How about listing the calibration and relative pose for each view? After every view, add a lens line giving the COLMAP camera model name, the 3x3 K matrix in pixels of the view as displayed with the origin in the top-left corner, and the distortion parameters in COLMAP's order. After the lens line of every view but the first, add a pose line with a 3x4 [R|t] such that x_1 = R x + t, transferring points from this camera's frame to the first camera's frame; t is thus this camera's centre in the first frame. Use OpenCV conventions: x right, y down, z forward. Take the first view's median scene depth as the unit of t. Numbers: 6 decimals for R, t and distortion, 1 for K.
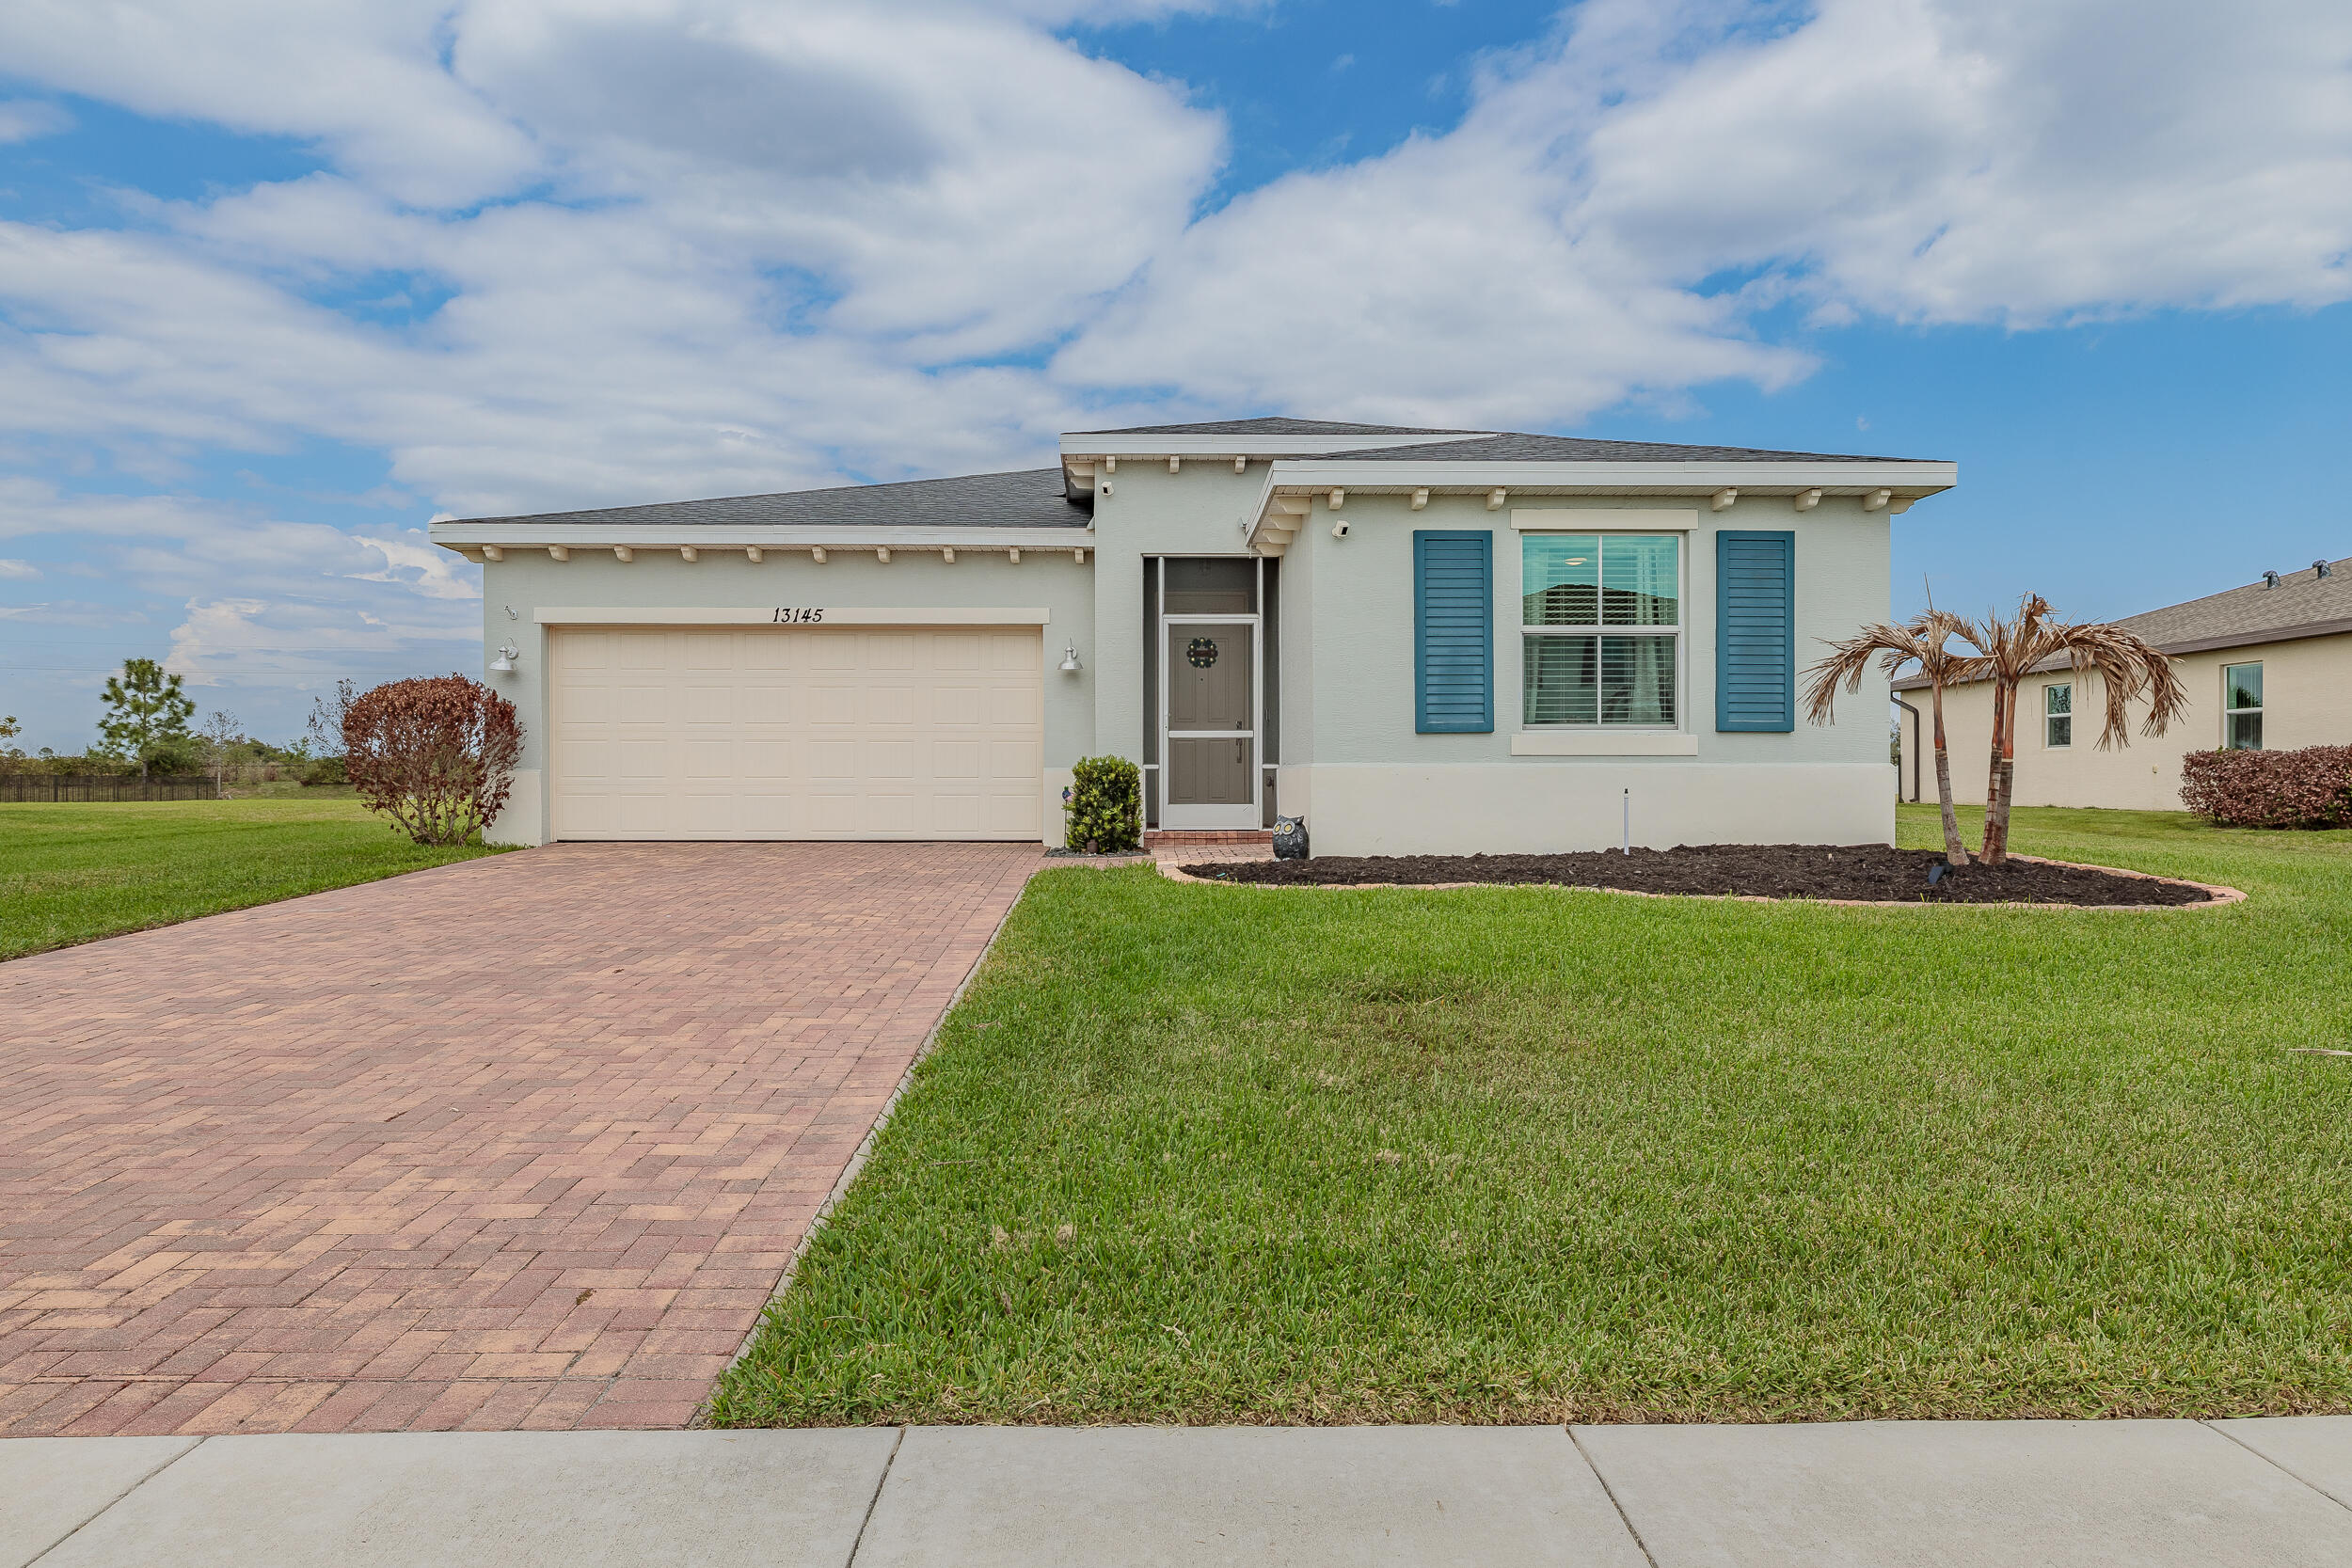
lens RADIAL K [[1321.8, 0, 1189.3], [0, 1321.8, 790.2], [0, 0, 1]] dist [0.002191, 0.000003]
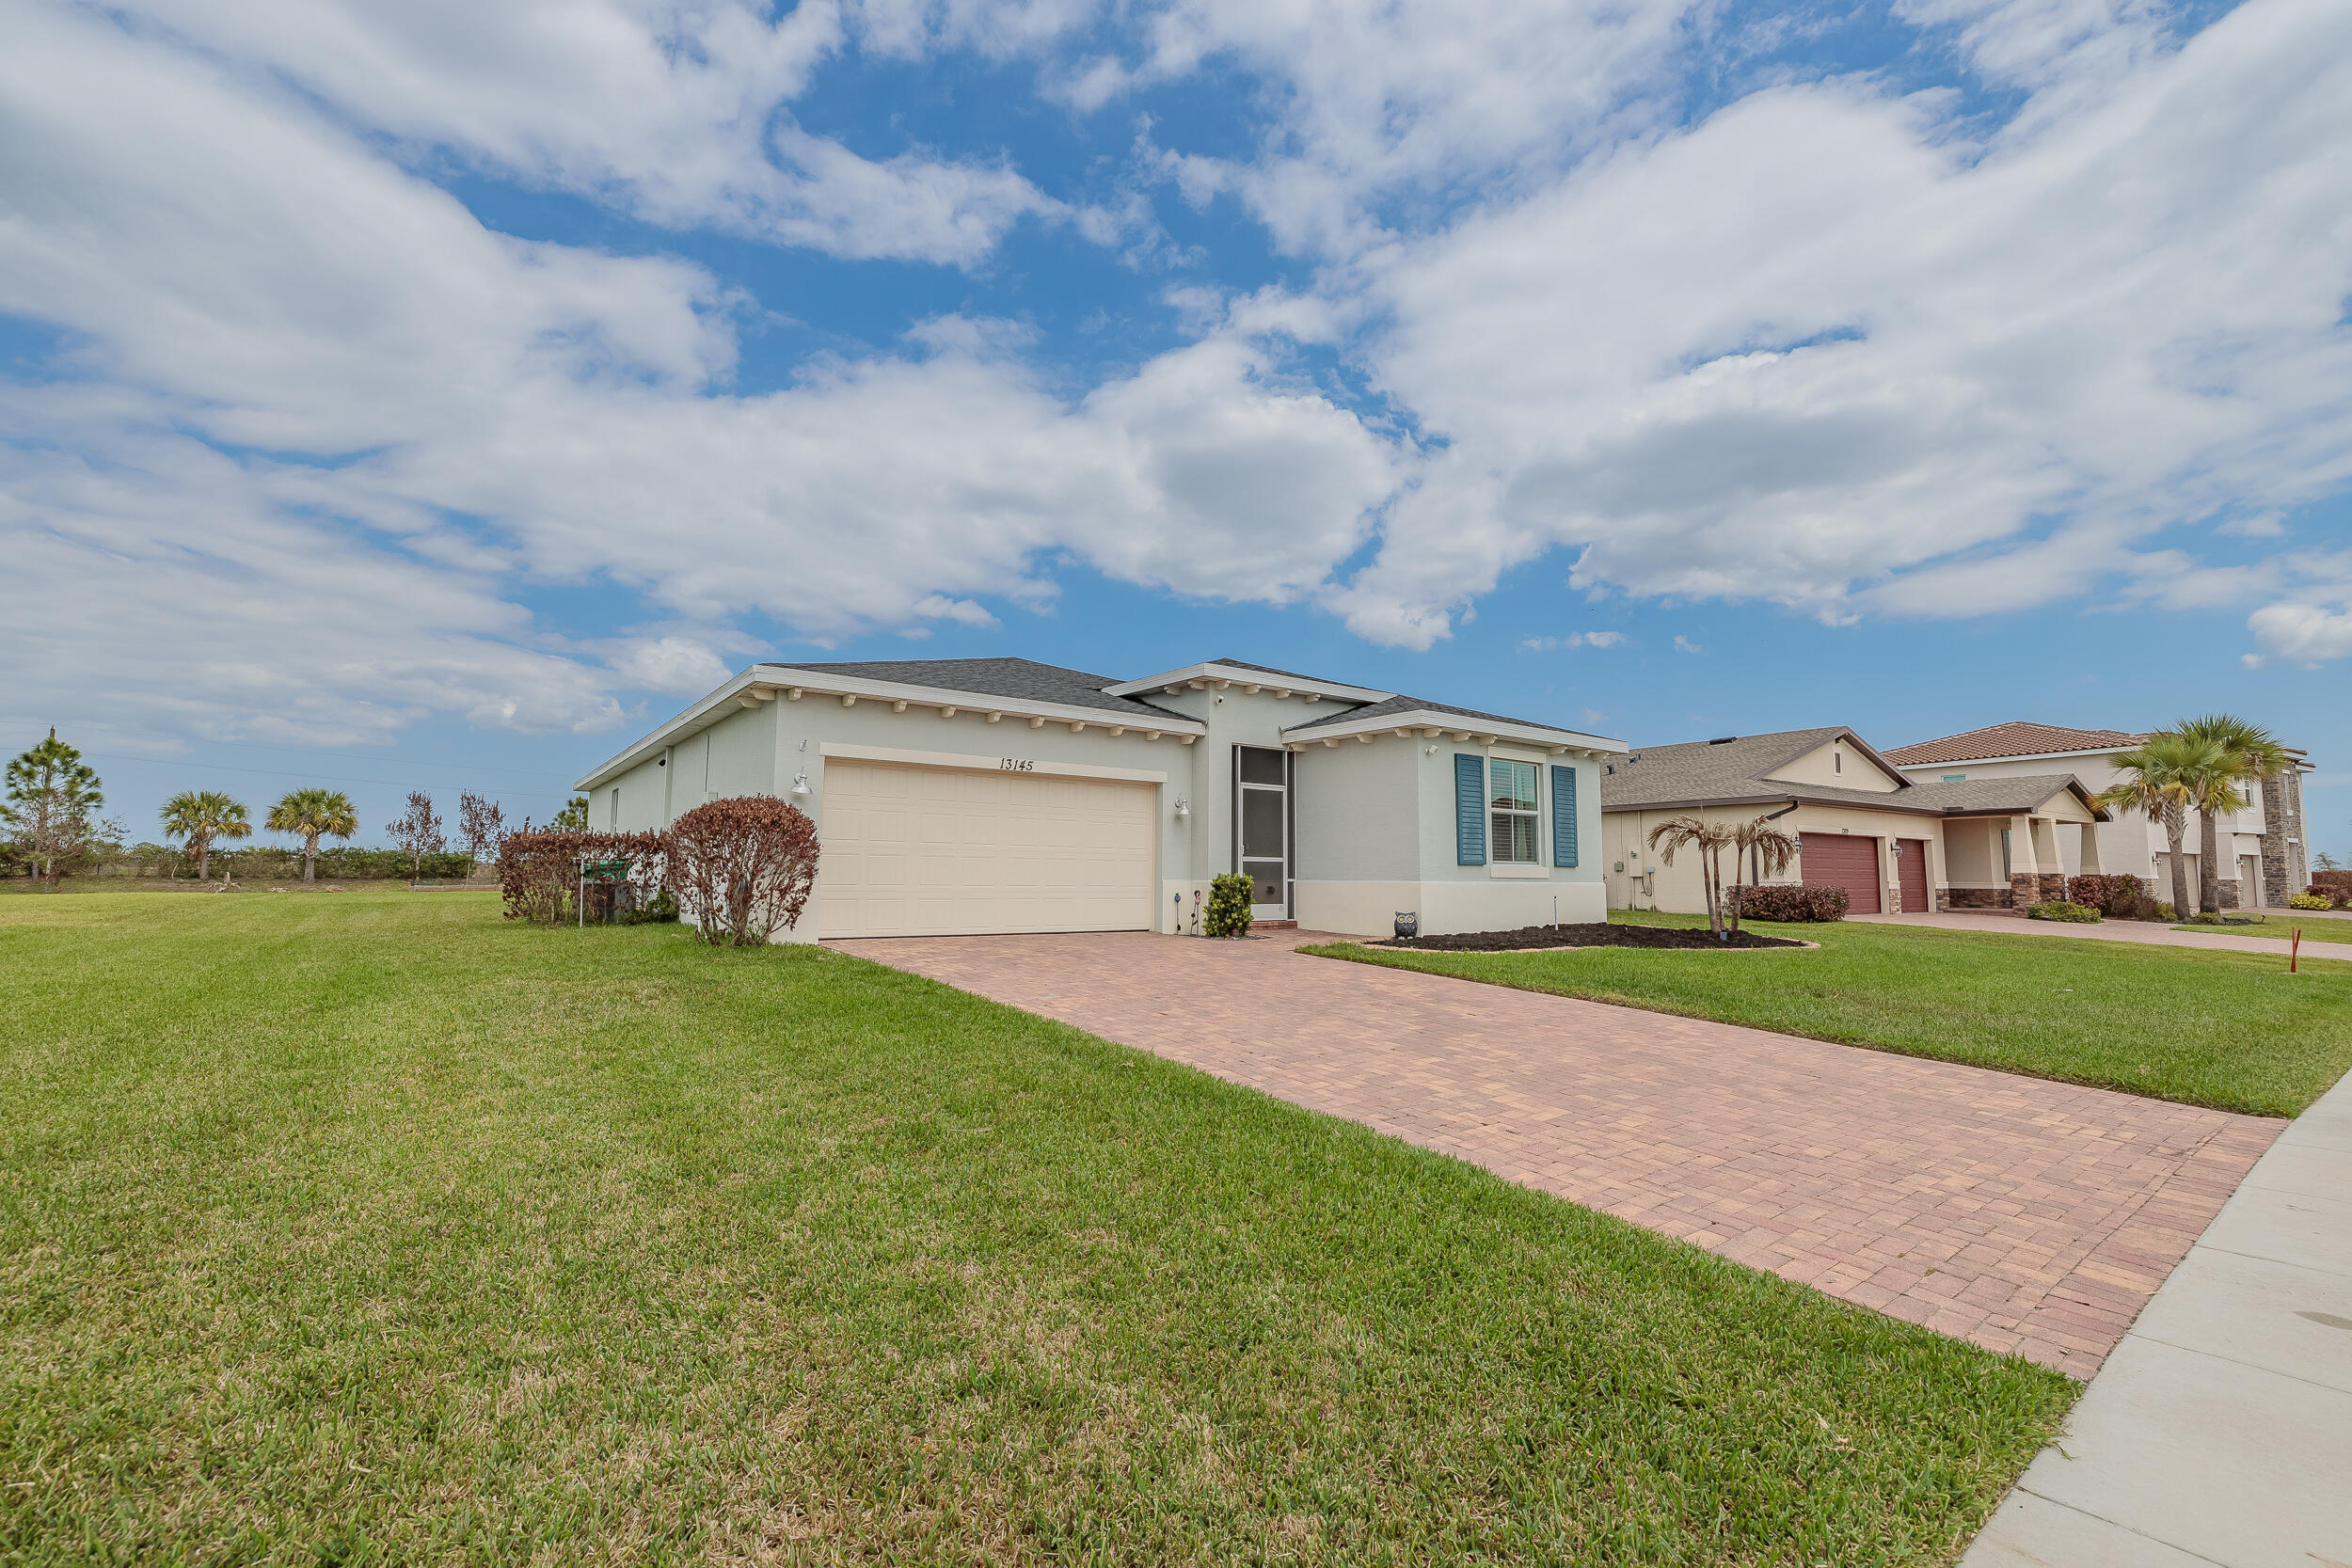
lens RADIAL K [[1000.5, 0, 1170.8], [0, 1000.5, 781.0], [0, 0, 1]] dist [0.000239, -0.000088]
pose [[0.824838, 0.063766, 0.561762, -0.894523], [-0.003565, 0.994186, -0.107615, -0.008104], [-0.565358, 0.086762, 0.820270, 0.089596]]
